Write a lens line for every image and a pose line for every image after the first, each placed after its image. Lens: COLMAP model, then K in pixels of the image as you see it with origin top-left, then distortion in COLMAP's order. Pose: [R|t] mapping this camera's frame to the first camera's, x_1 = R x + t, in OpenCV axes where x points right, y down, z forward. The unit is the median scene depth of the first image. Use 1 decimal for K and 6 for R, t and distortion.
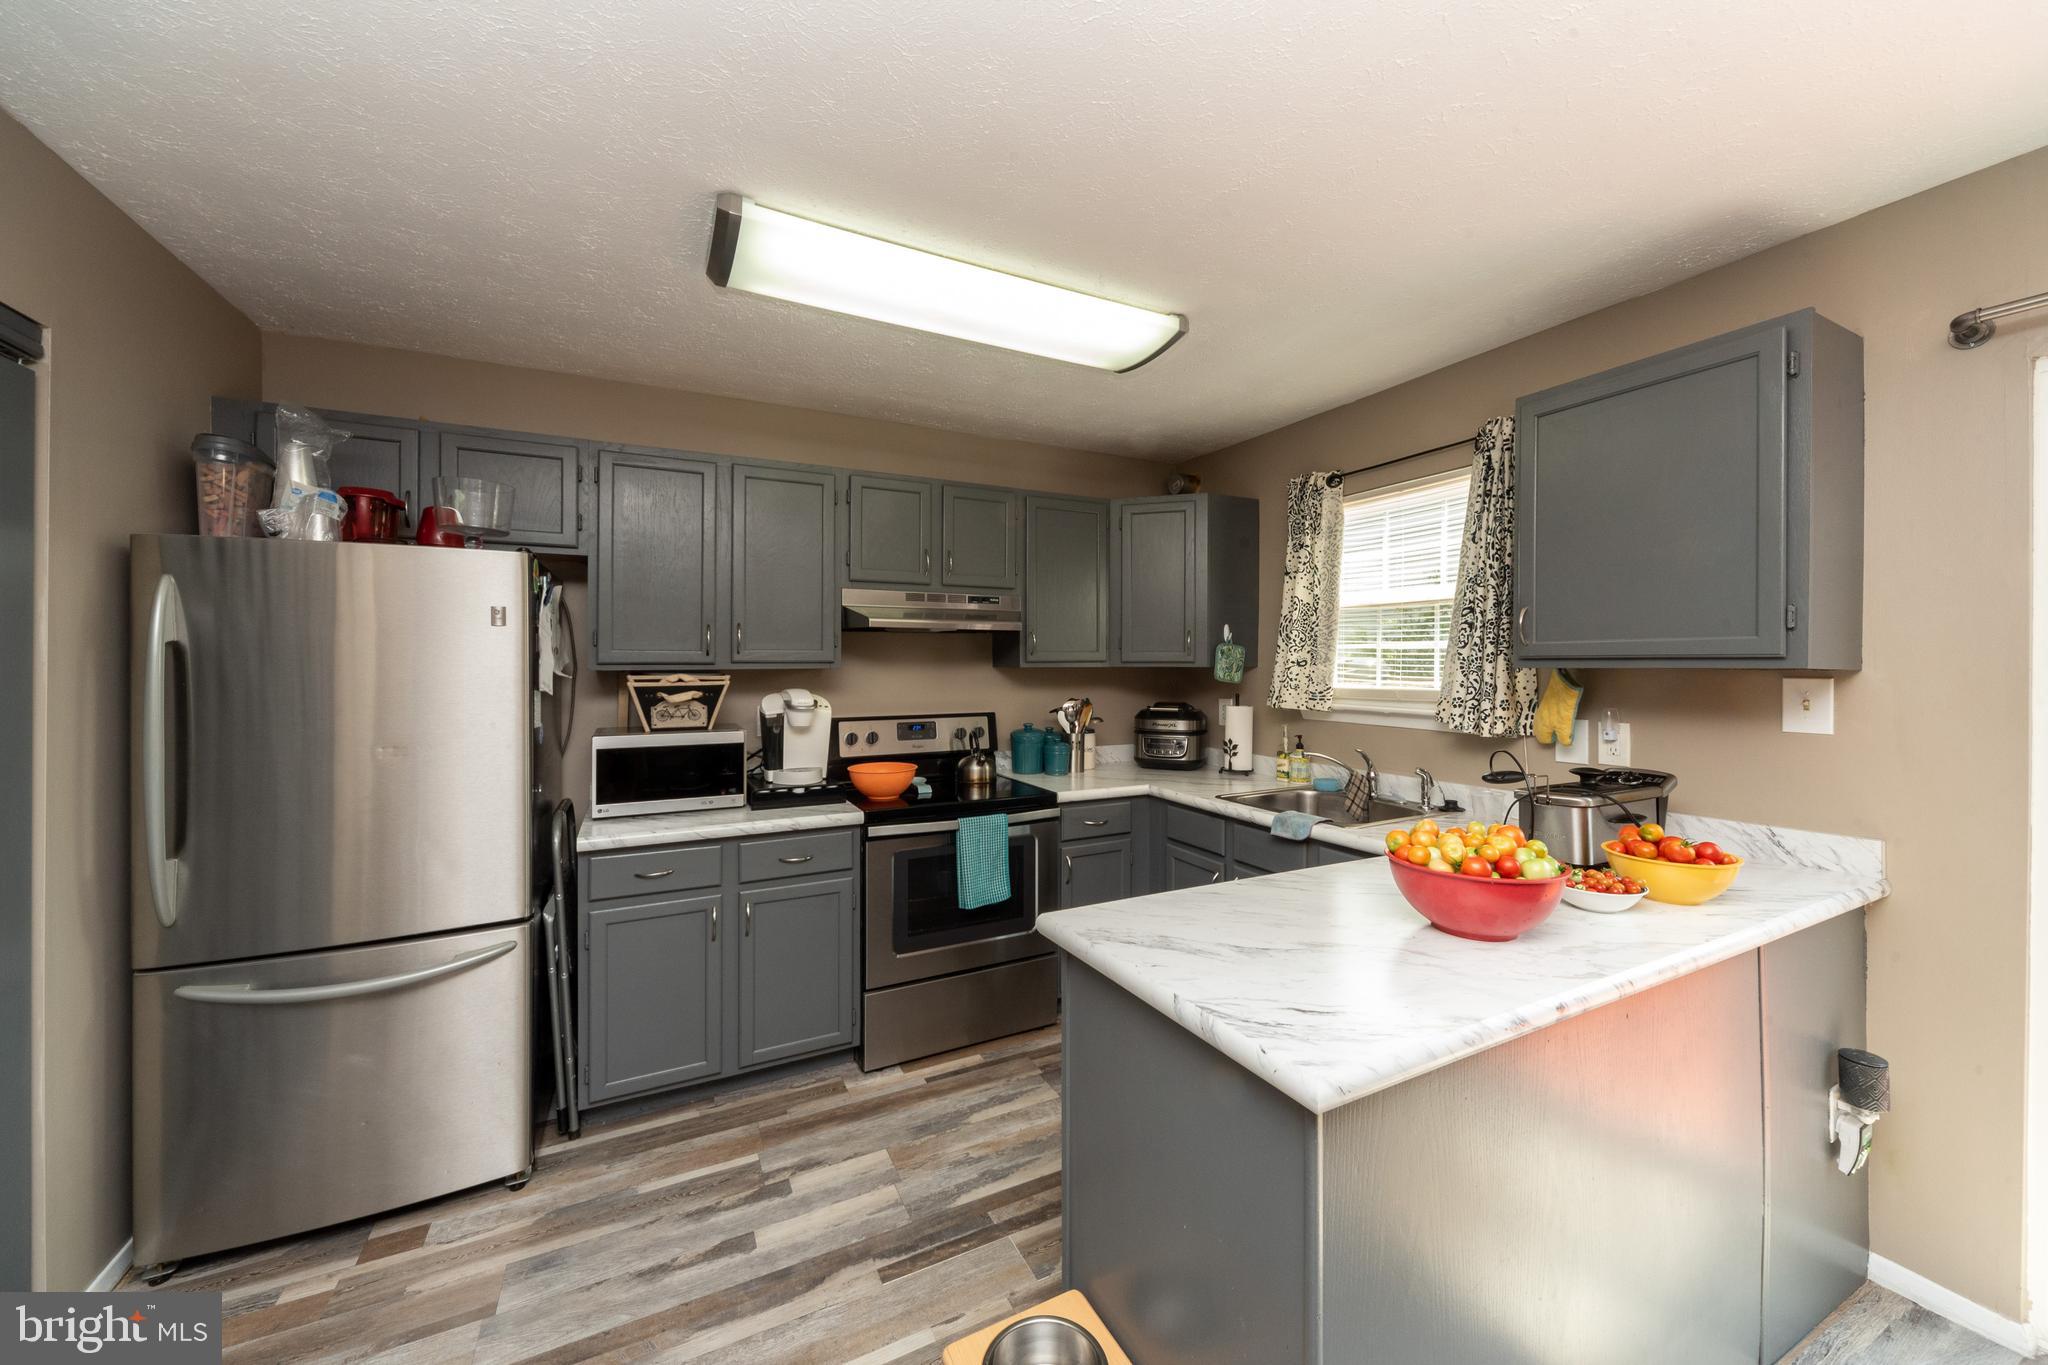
lens RADIAL K [[757.0, 0, 1015.3], [0, 757.0, 672.5], [0, 0, 1]] dist [-0.001201, 0.000017]
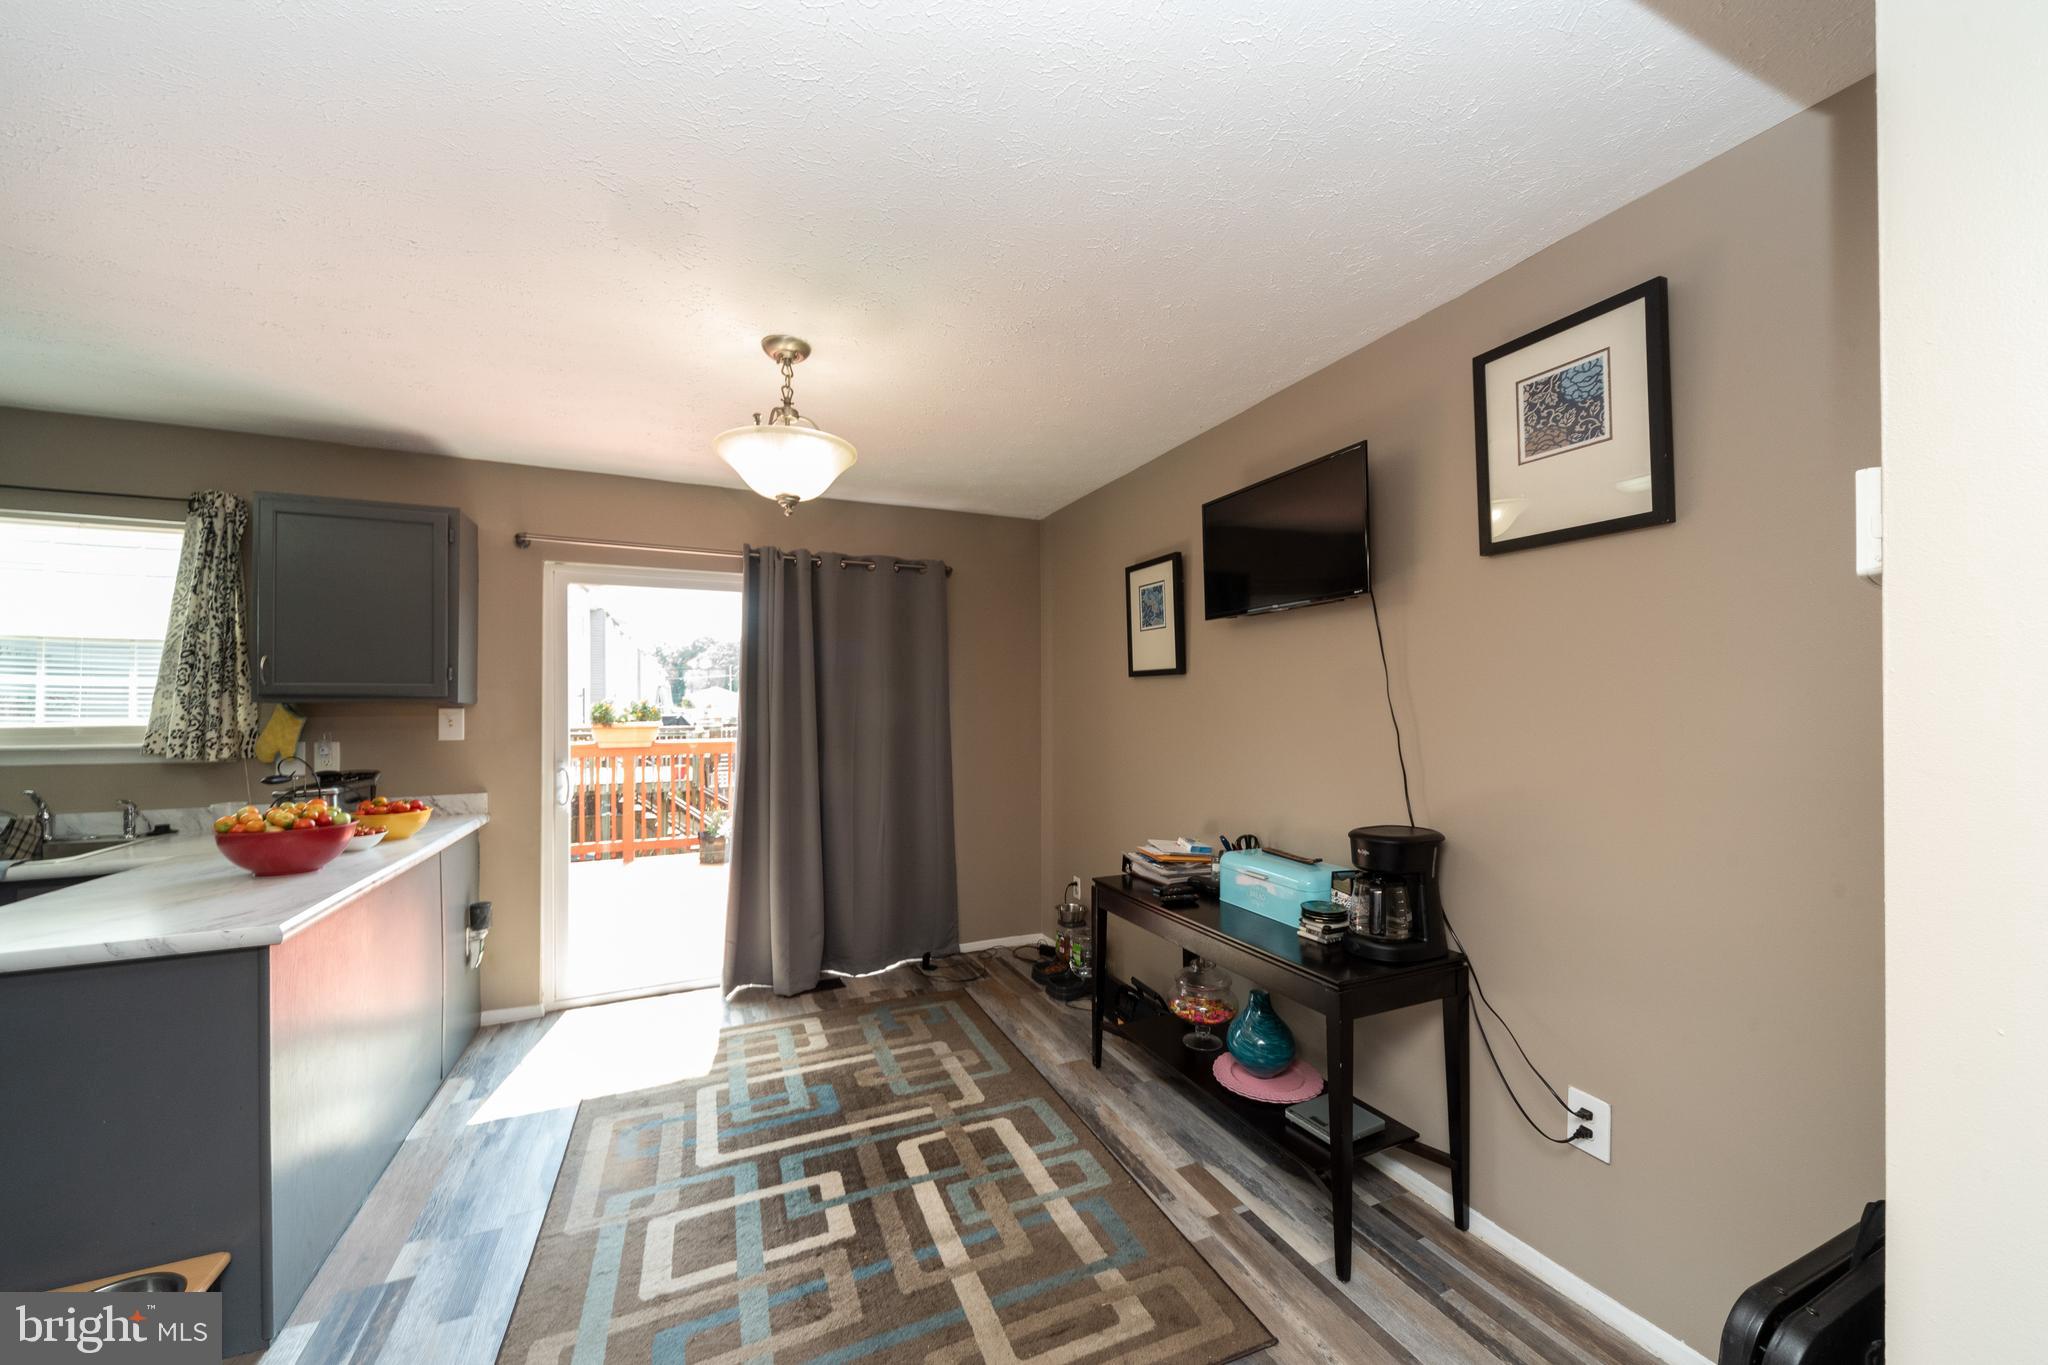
lens RADIAL K [[742.5, 0, 1025.2], [0, 742.5, 691.2], [0, 0, 1]] dist [-0.000654, -0.000012]
pose [[0.049360, 0.012275, 0.998706, -0.463707], [0.011122, 0.999856, -0.012839, 0.004330], [-0.998719, 0.011741, 0.049216, -0.318936]]
